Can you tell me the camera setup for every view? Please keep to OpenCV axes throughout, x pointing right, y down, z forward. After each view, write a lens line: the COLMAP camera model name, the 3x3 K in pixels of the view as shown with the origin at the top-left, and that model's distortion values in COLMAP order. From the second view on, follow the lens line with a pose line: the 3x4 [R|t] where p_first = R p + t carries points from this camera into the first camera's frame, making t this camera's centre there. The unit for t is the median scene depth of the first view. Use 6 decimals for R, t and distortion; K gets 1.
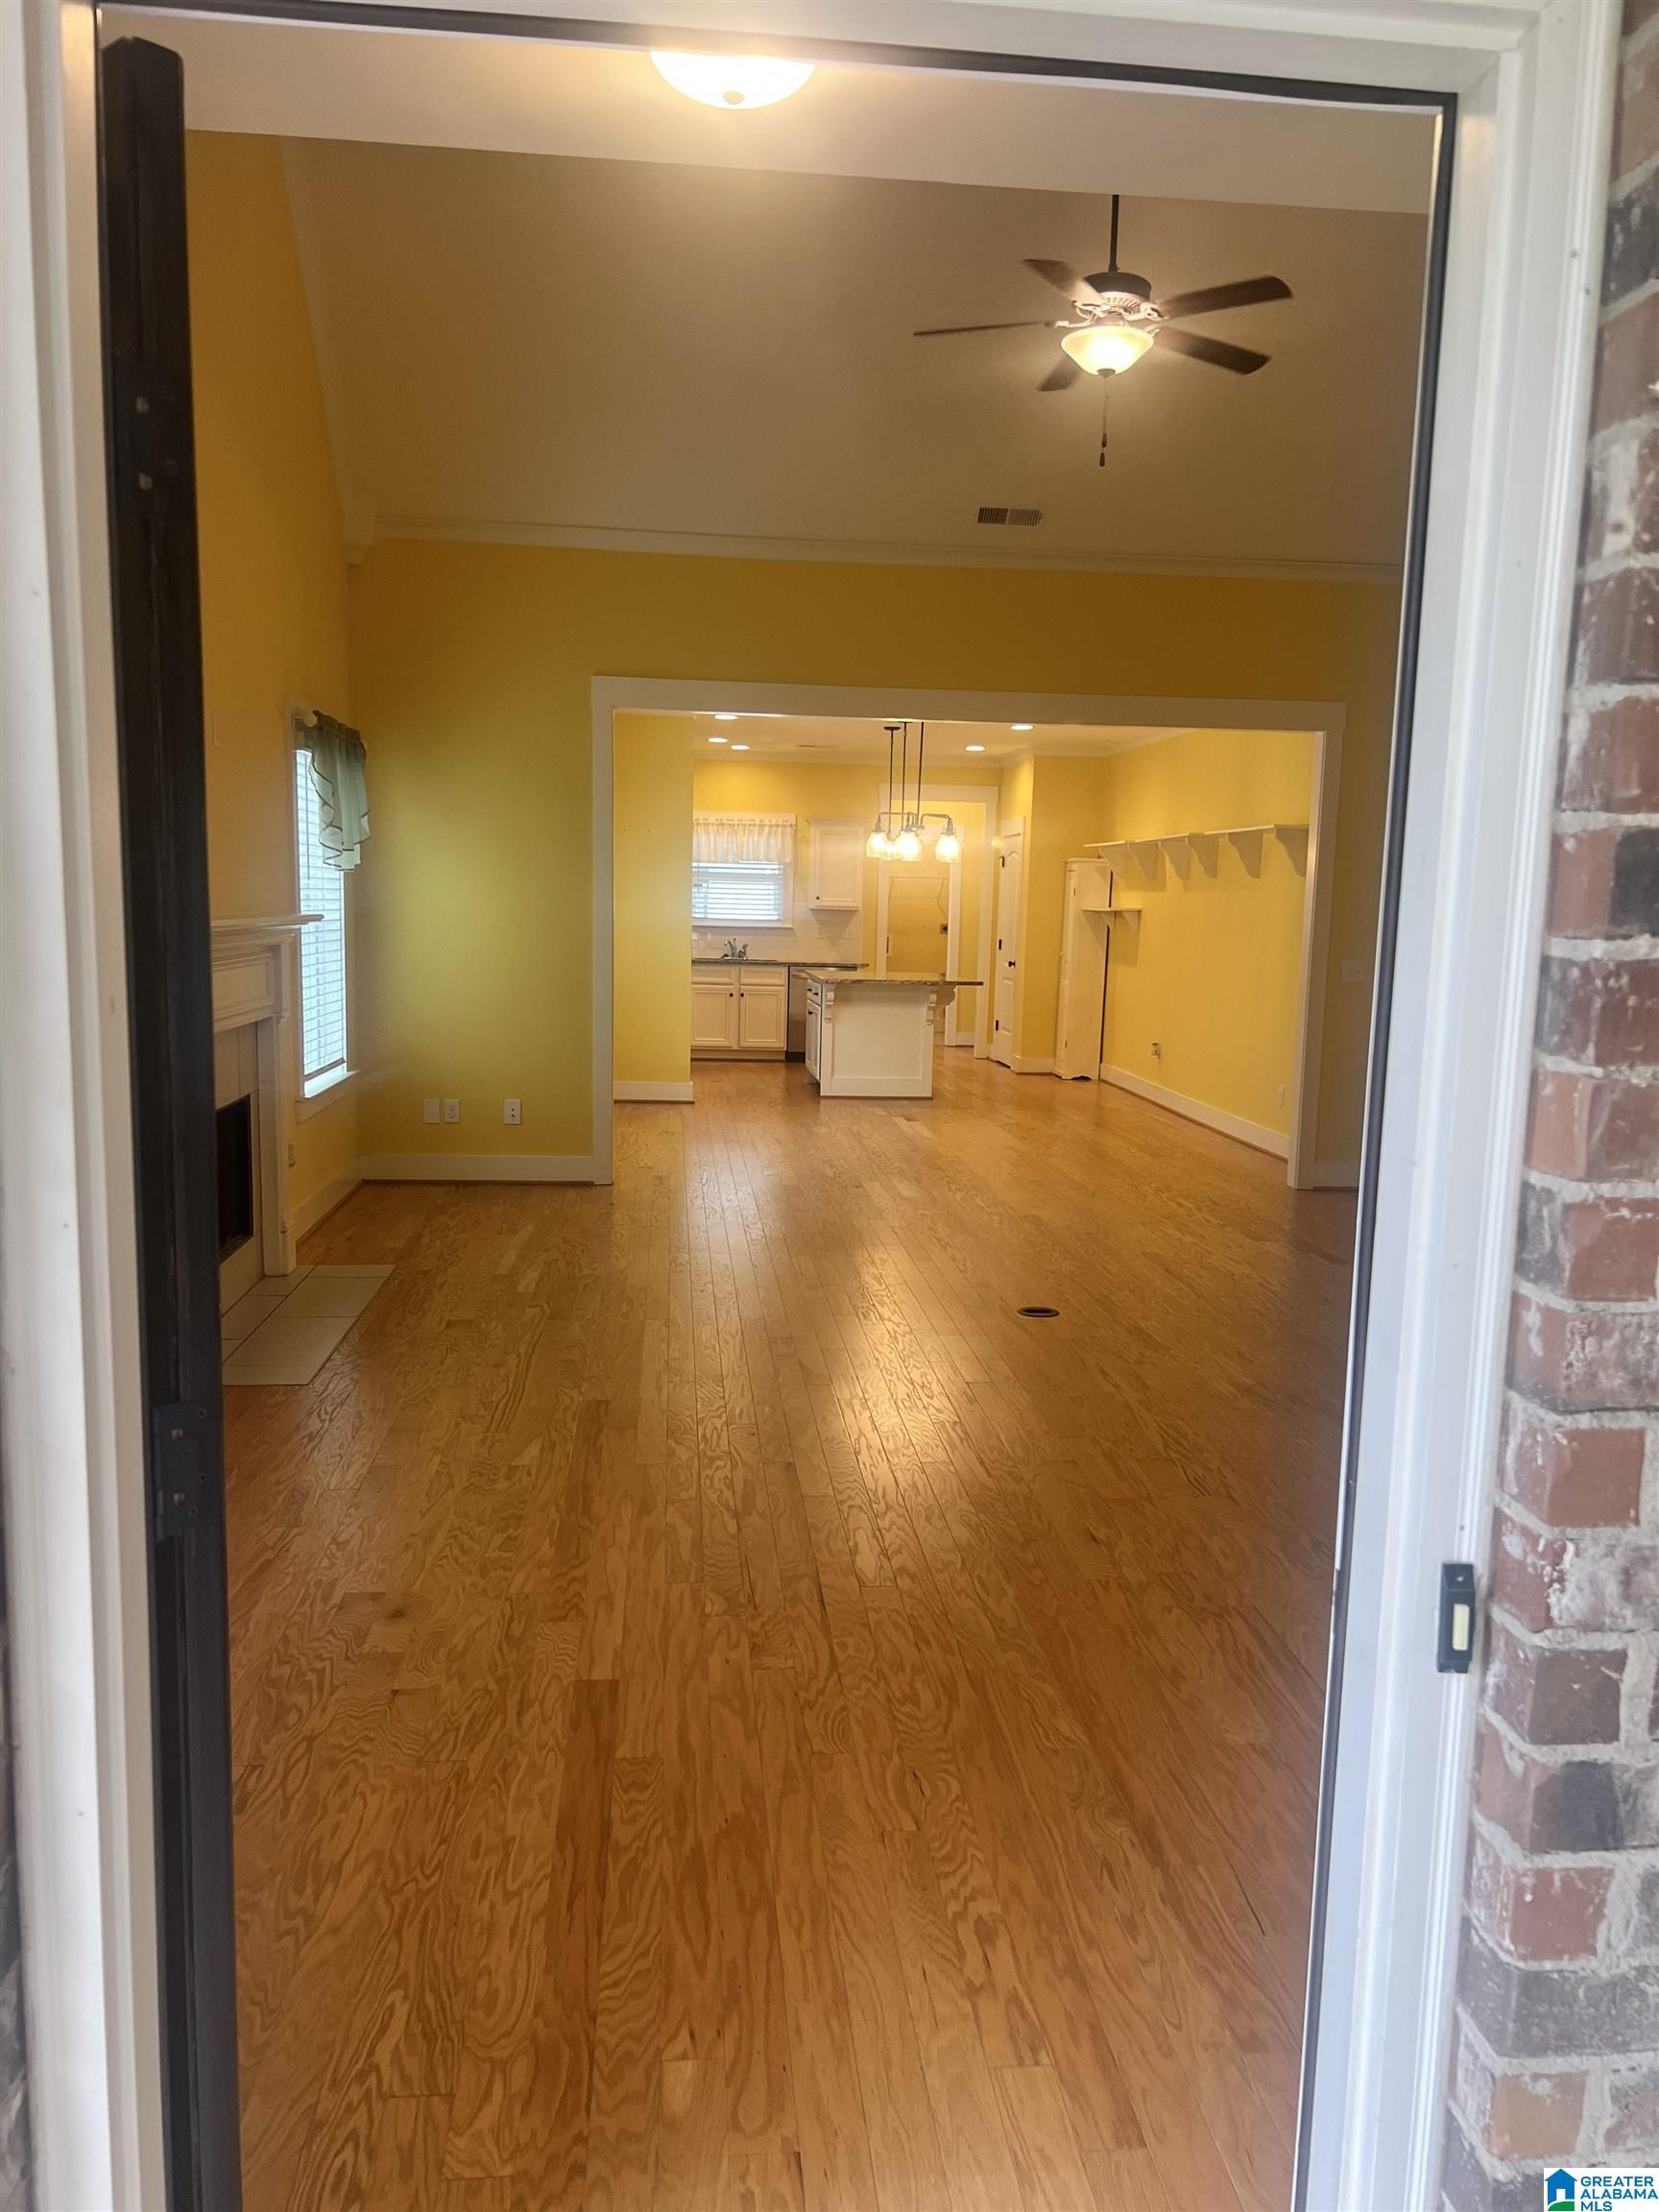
lens RADIAL K [[1659.2, 0, 837.6], [0, 1659.2, 1124.8], [0, 0, 1]] dist [0.059413, -0.067955]
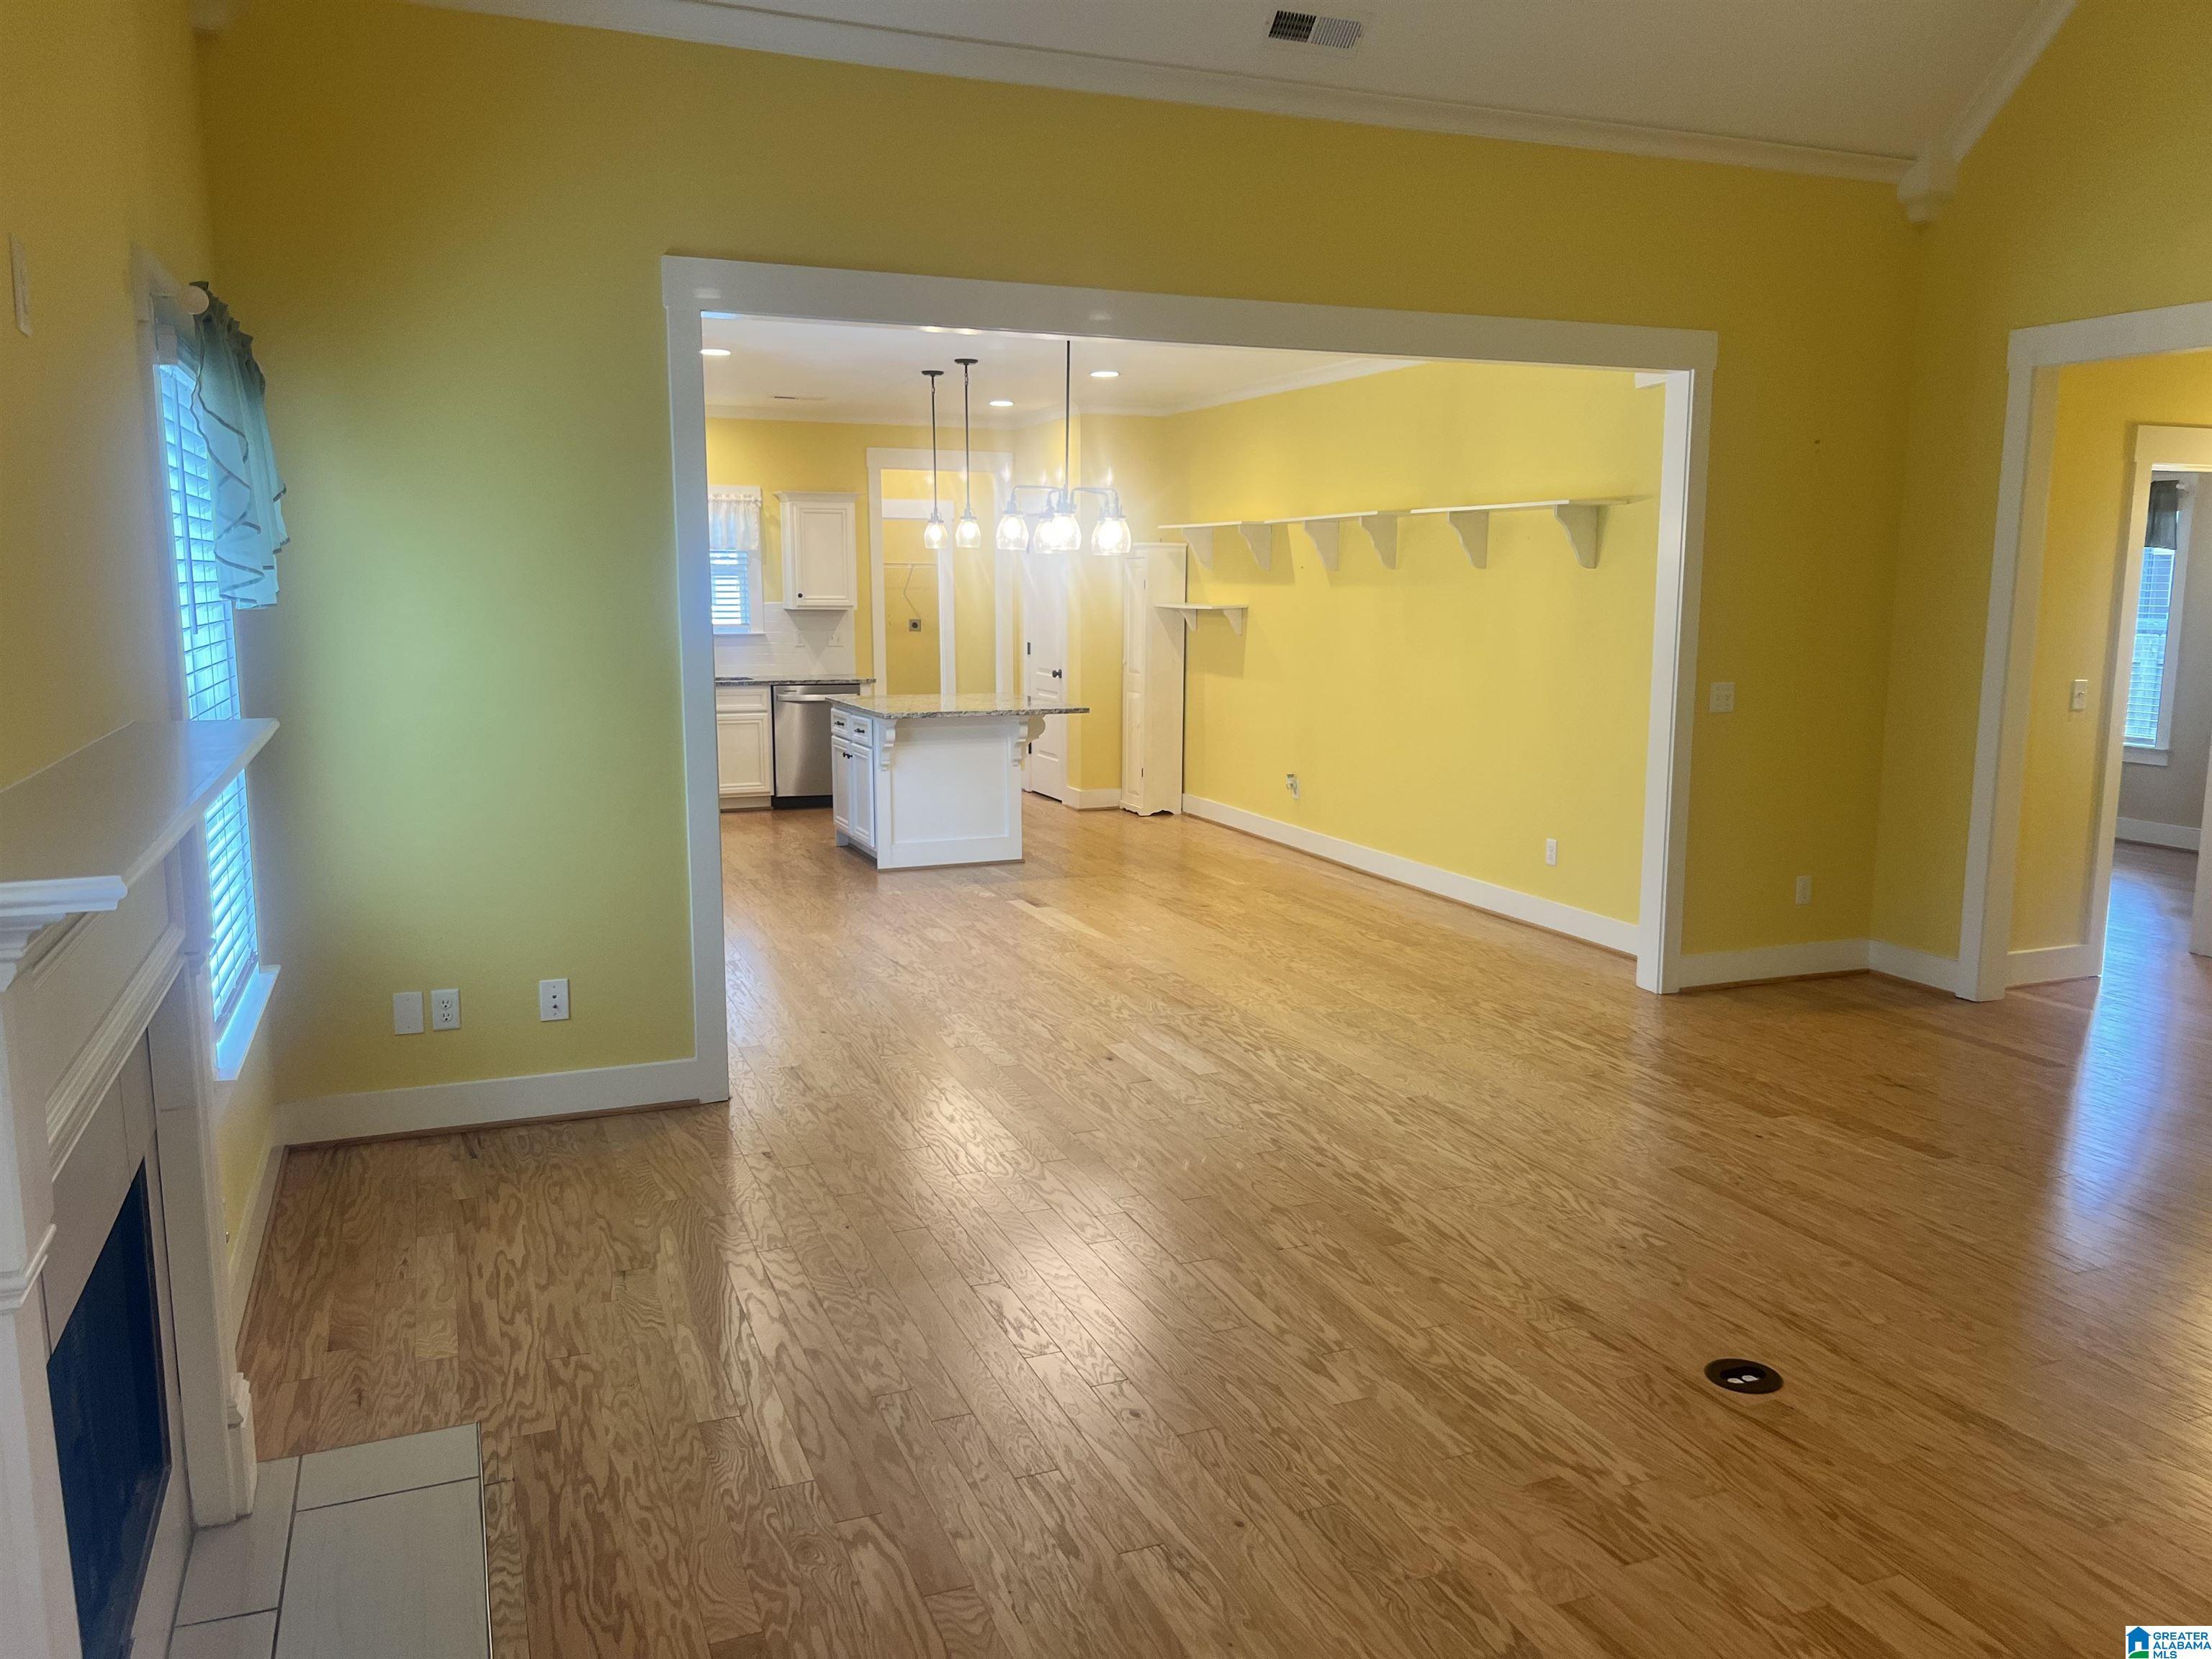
lens RADIAL K [[1659.2, 0, 1124.8], [0, 1659.2, 831.3], [0, 0, 1]] dist [0.059413, -0.067955]
pose [[0.957492, -0.064462, 0.281164, -0.193344], [0.058606, 0.997854, 0.029195, -0.085218], [-0.282443, -0.011476, 0.959216, 0.439204]]
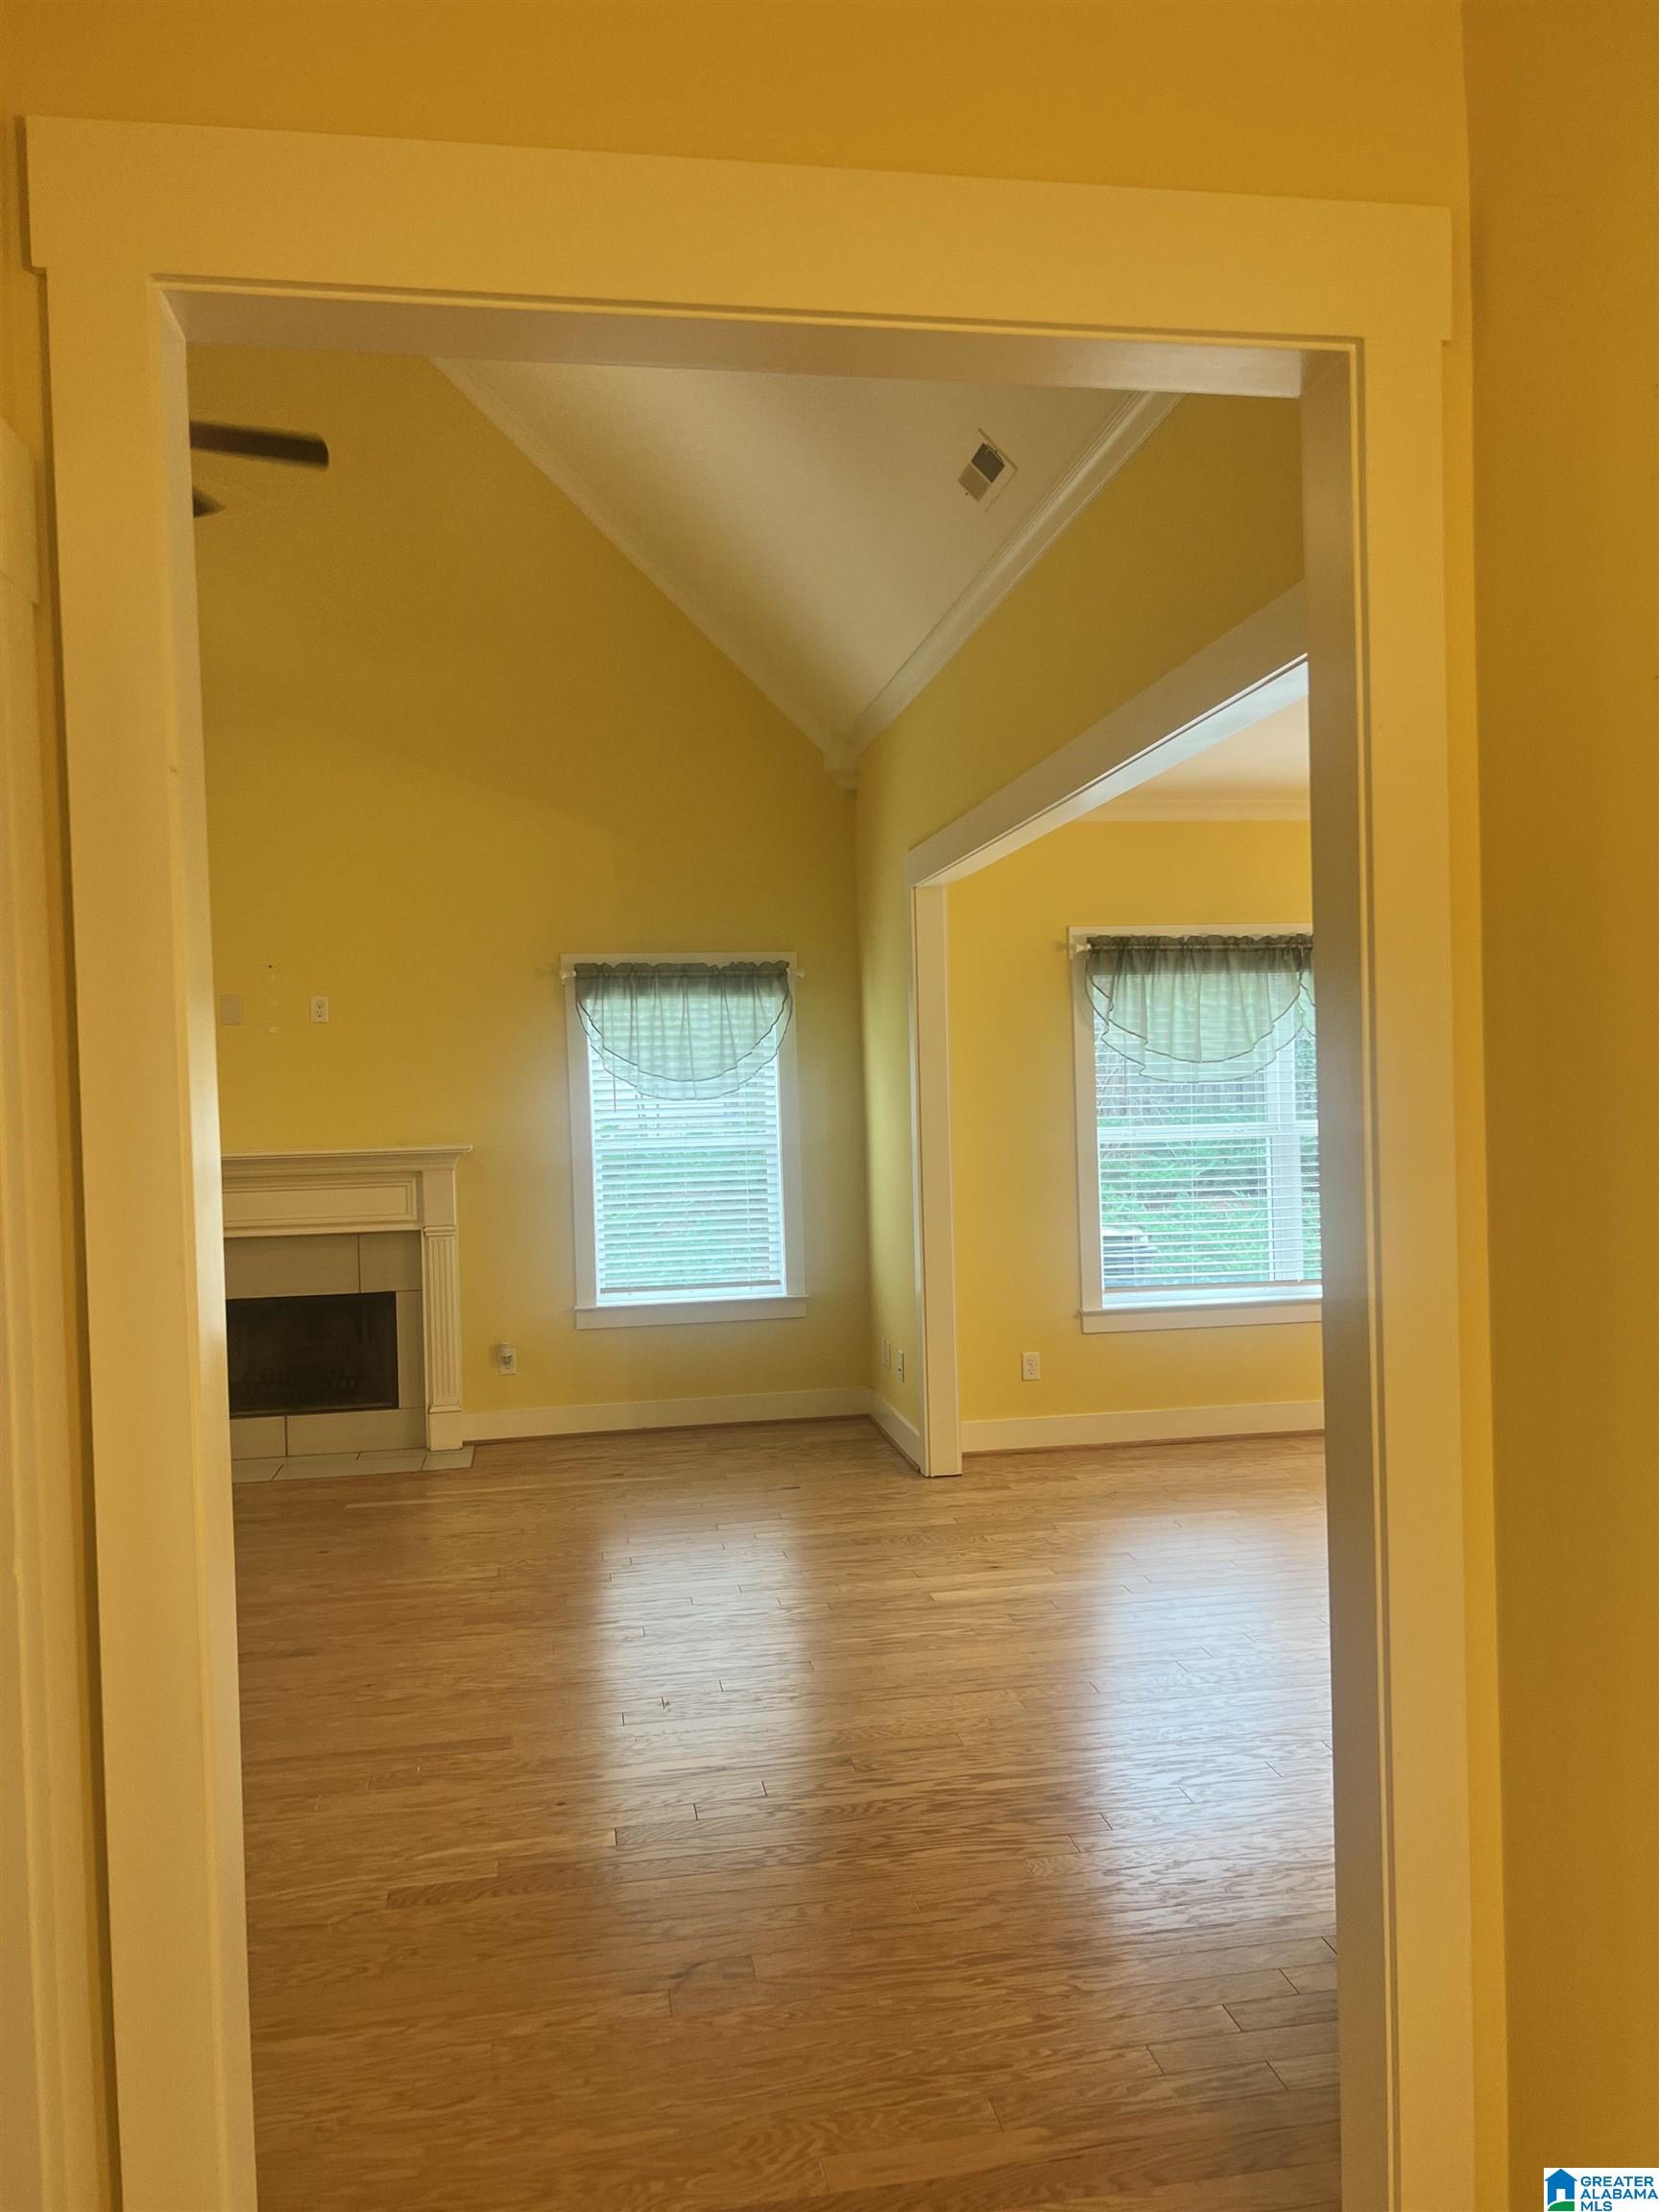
lens RADIAL K [[1659.2, 0, 818.7], [0, 1659.2, 1118.8], [0, 0, 1]] dist [0.059413, -0.067955]
pose [[0.062427, -0.004962, -0.998037, 0.767321], [-0.105067, 0.994398, -0.011516, -0.140618], [0.992504, 0.105580, 0.061556, 1.046751]]
